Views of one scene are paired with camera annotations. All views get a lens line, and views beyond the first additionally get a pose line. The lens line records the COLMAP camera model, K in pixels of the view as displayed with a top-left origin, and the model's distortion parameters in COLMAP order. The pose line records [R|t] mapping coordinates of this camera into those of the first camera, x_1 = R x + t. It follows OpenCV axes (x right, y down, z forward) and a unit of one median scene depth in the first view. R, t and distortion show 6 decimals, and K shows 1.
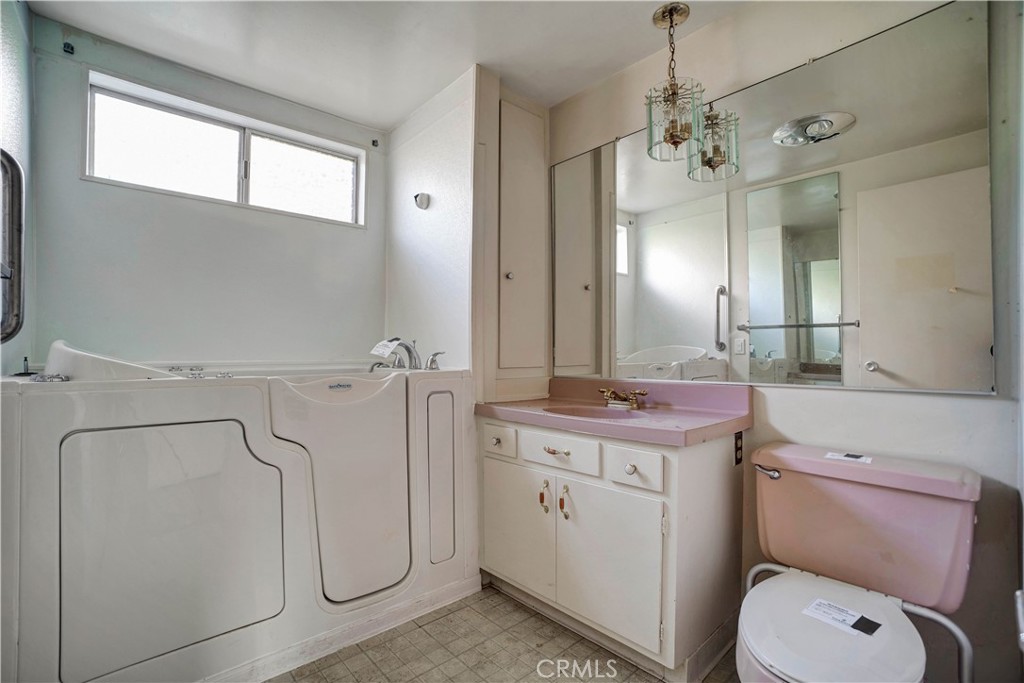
lens RADIAL K [[455.9, 0, 518.0], [0, 455.9, 345.9], [0, 0, 1]] dist [-0.062630, 0.007898]
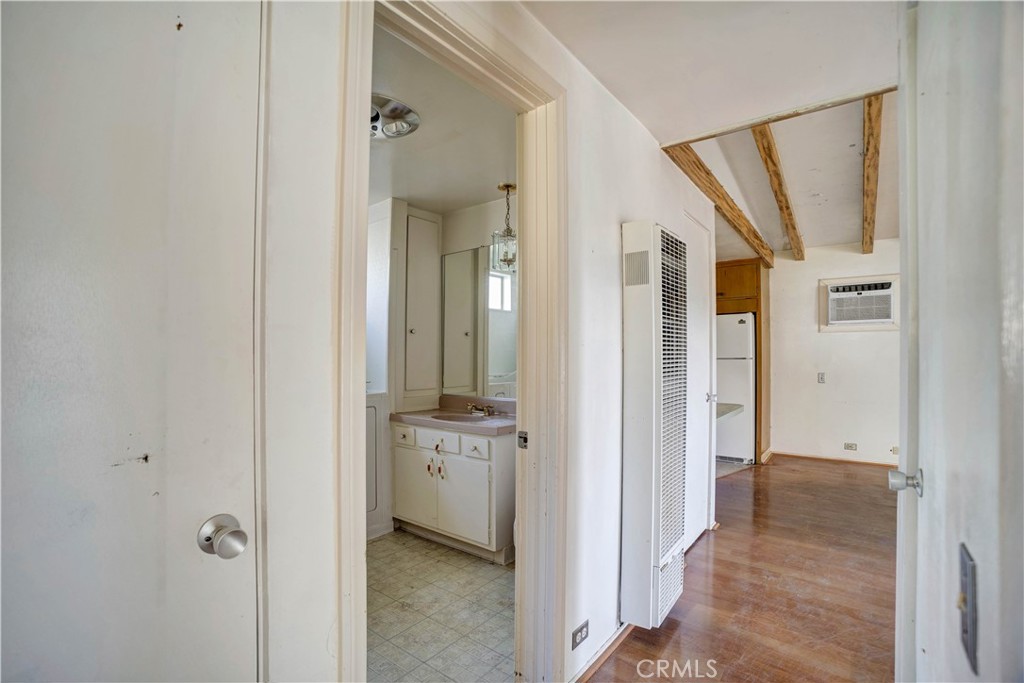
lens RADIAL K [[455.9, 0, 514.6], [0, 455.9, 351.0], [0, 0, 1]] dist [-0.062630, 0.007898]
pose [[0.985122, 0.006280, 0.171740, 0.067164], [-0.007372, 0.999956, 0.005720, -0.112737], [-0.171696, -0.006901, 0.985126, -0.687388]]
